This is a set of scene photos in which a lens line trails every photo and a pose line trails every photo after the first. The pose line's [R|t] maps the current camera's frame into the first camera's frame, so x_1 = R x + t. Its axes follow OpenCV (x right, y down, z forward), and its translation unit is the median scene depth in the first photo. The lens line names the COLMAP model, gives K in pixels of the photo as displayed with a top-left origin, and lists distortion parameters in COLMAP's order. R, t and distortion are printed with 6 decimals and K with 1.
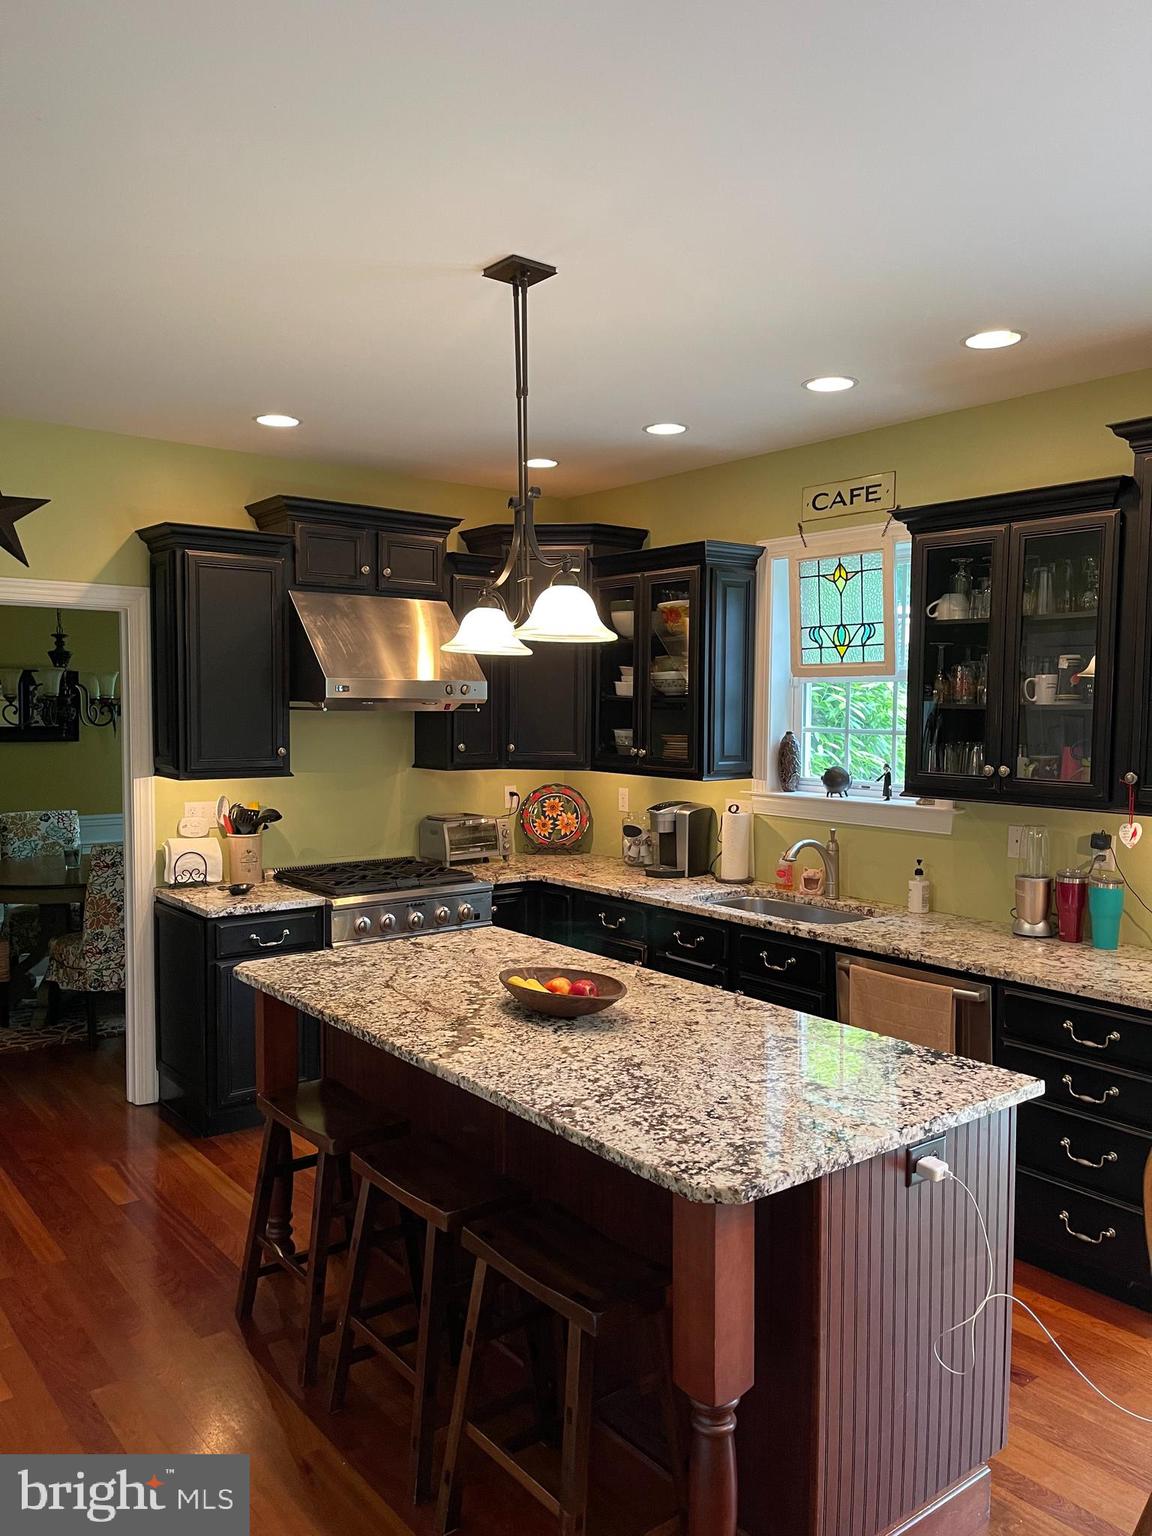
lens RADIAL K [[1159.5, 0, 575.8], [0, 1159.5, 769.4], [0, 0, 1]] dist [0.007313, 0.000395]
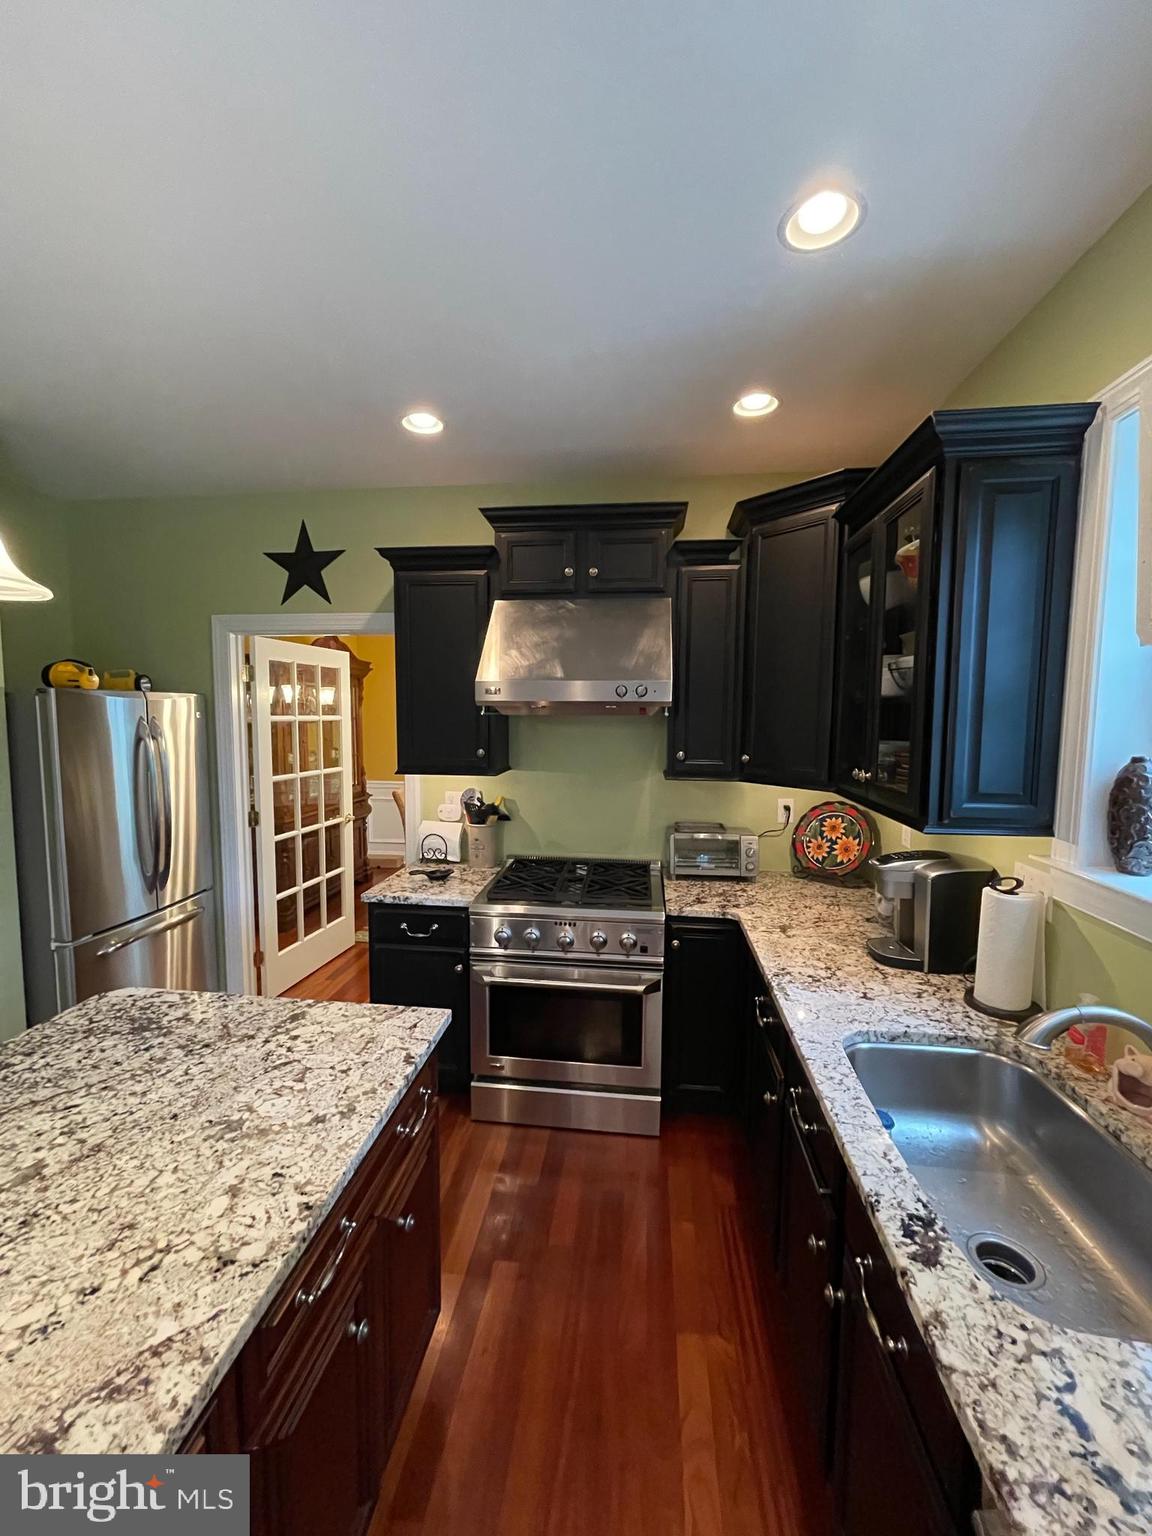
lens RADIAL K [[618.3, 0, 568.7], [0, 618.3, 759.1], [0, 0, 1]] dist [-0.002389, -0.000090]
pose [[0.693992, 0.051332, -0.718151, 0.203393], [-0.042728, 0.998634, 0.030090, -0.028653], [0.718714, 0.009803, 0.695237, 0.633021]]
